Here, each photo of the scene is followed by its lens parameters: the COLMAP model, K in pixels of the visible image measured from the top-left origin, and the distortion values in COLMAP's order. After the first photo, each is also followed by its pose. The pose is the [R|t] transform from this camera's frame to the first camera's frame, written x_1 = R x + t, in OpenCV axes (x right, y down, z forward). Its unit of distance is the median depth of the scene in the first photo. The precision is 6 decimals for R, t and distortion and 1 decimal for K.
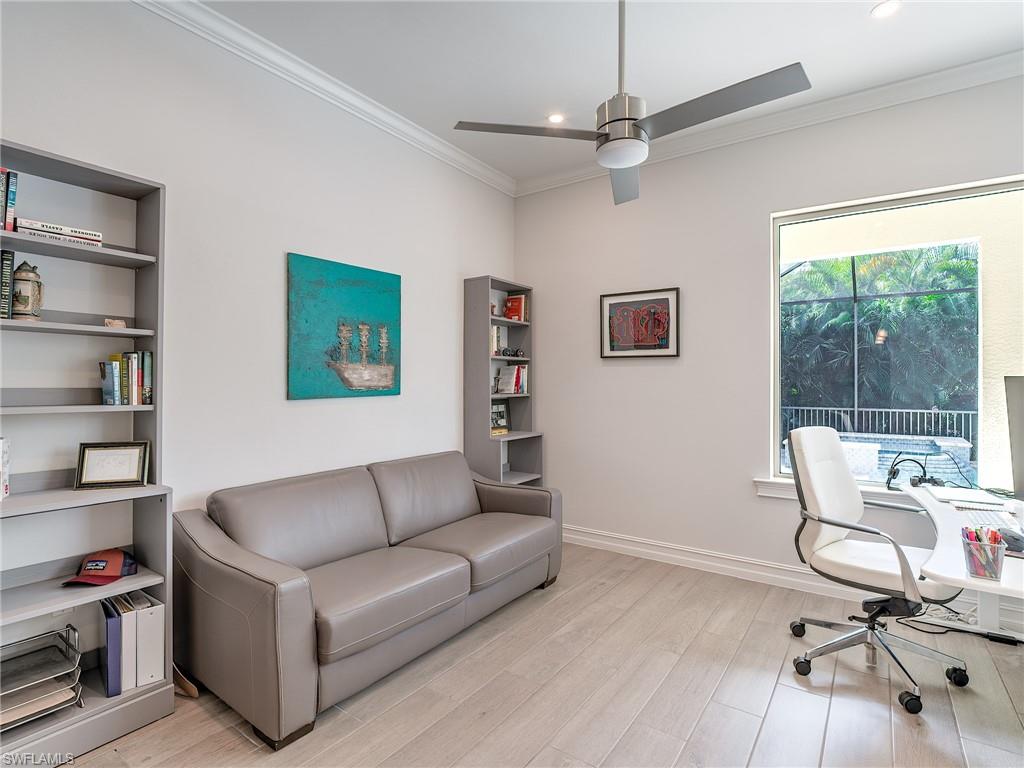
lens RADIAL K [[513.8, 0, 511.3], [0, 513.8, 378.6], [0, 0, 1]] dist [0.015542, -0.022927]
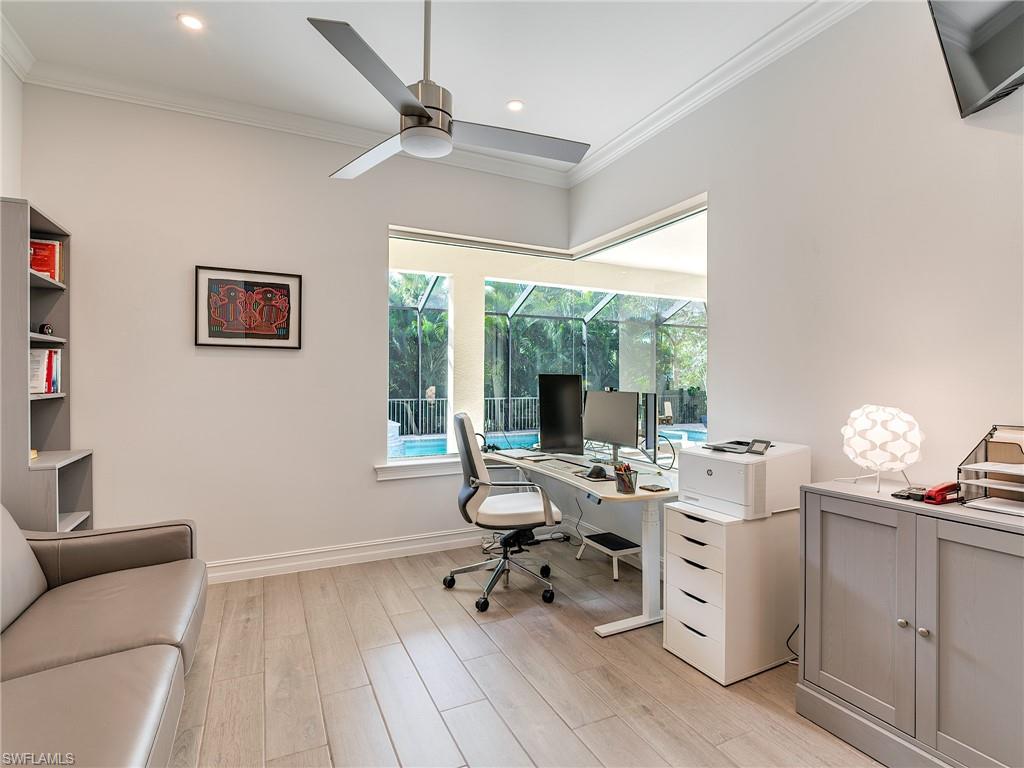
lens RADIAL K [[513.8, 0, 511.3], [0, 513.8, 378.6], [0, 0, 1]] dist [0.015542, -0.022927]
pose [[0.484593, 0.000708, 0.874740, -0.305456], [-0.010121, 0.999937, 0.004797, 0.002587], [-0.874681, -0.011178, 0.484570, 0.209748]]
